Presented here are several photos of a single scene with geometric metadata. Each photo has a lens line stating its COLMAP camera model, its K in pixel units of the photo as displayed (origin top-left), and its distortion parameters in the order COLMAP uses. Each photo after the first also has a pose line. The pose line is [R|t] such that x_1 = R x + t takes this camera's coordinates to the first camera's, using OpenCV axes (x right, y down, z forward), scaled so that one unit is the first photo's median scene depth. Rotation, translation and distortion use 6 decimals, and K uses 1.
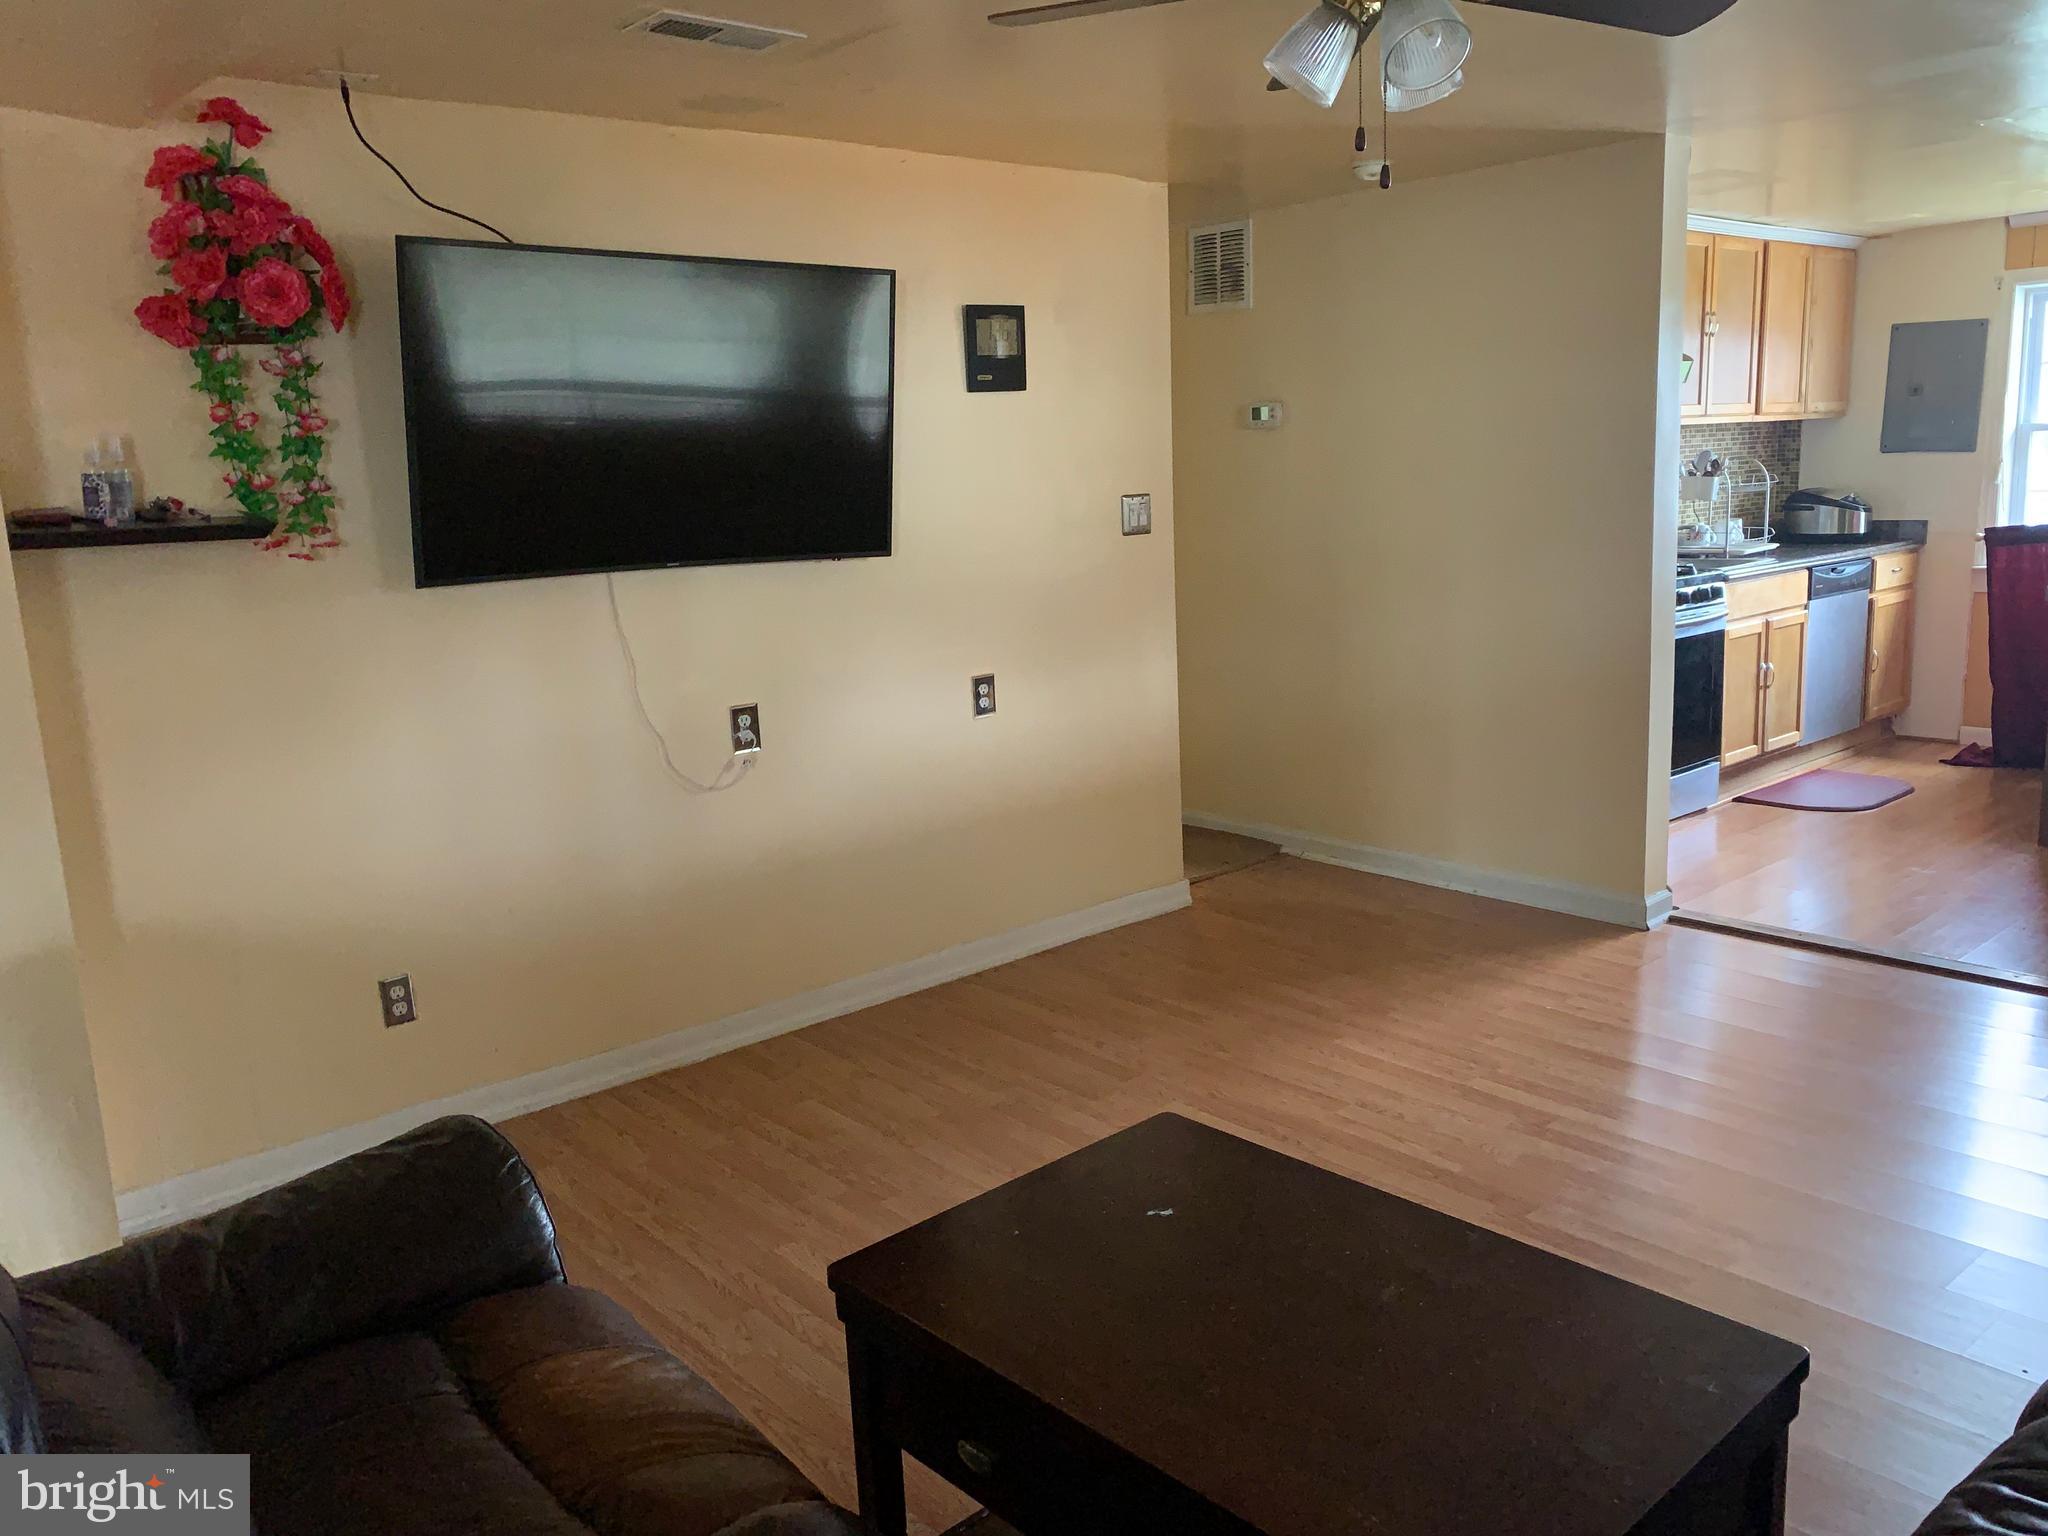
lens RADIAL K [[1566.8, 0, 1019.9], [0, 1566.8, 764.1], [0, 0, 1]] dist [0.025959, -0.010967]
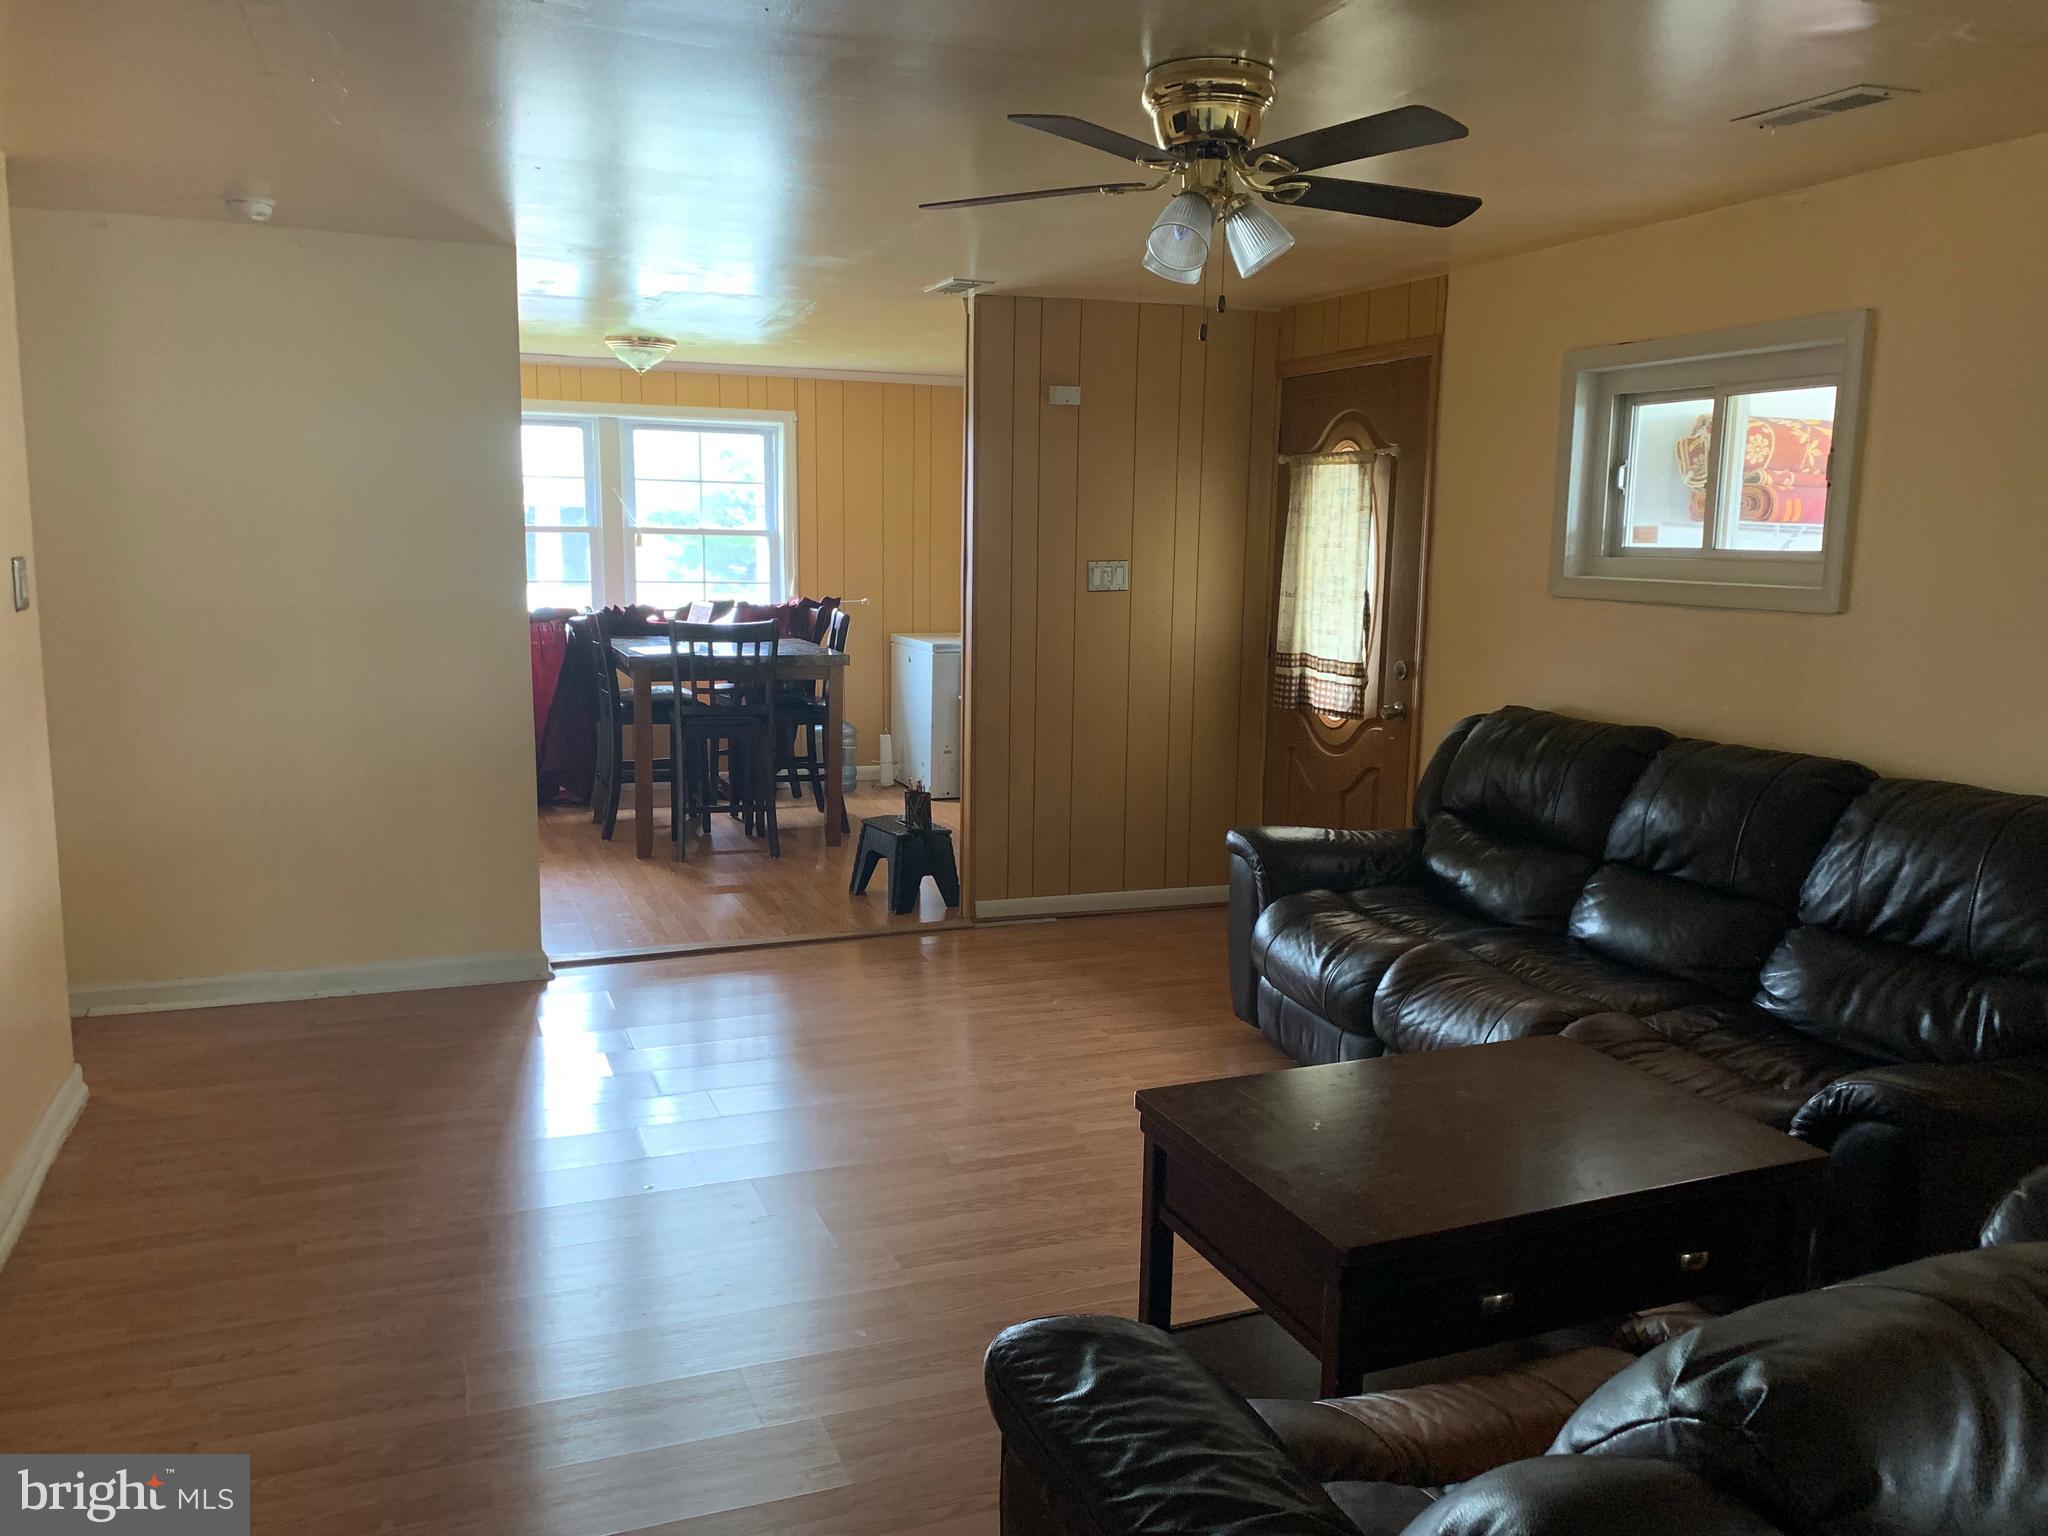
lens RADIAL K [[1566.8, 0, 1017.1], [0, 1566.8, 757.2], [0, 0, 1]] dist [0.025959, -0.010967]
pose [[0.320217, -0.085811, 0.943450, -0.357104], [0.146348, 0.988415, 0.040229, -0.029454], [-0.935972, 0.125189, 0.329065, 0.236440]]
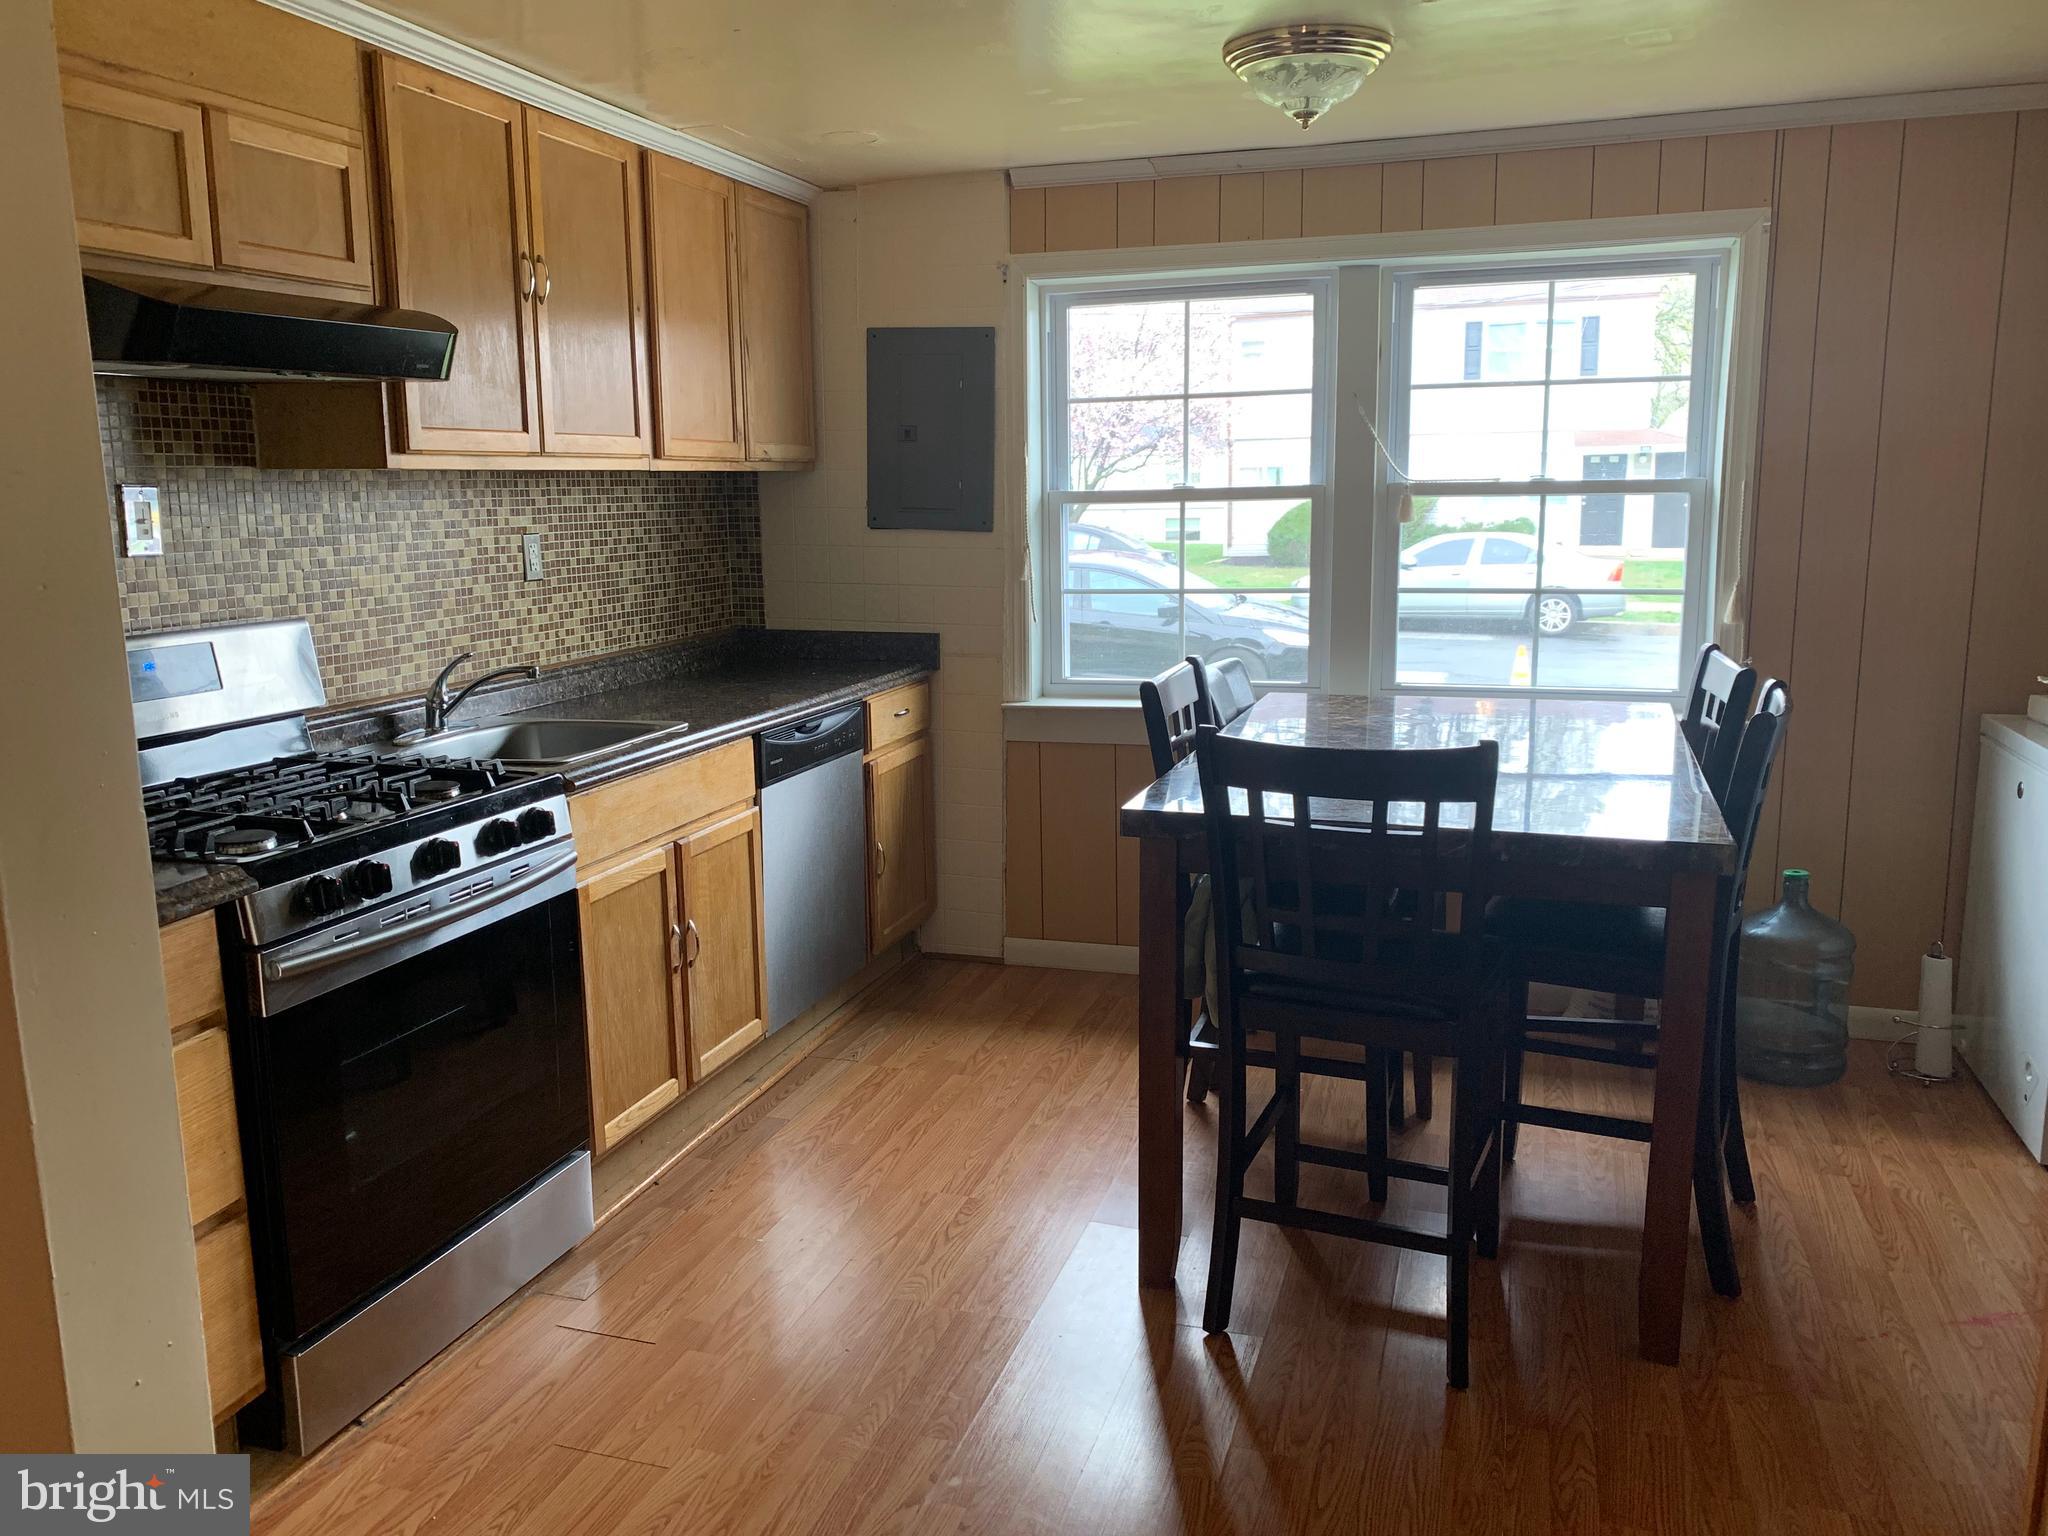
lens RADIAL K [[1566.8, 0, 1019.0], [0, 1566.8, 764.2], [0, 0, 1]] dist [0.025959, -0.010967]
pose [[0.857009, -0.056928, 0.512147, 0.281186], [0.070019, 0.997526, -0.006287, -0.098533], [-0.510522, 0.041248, 0.858875, 0.449499]]
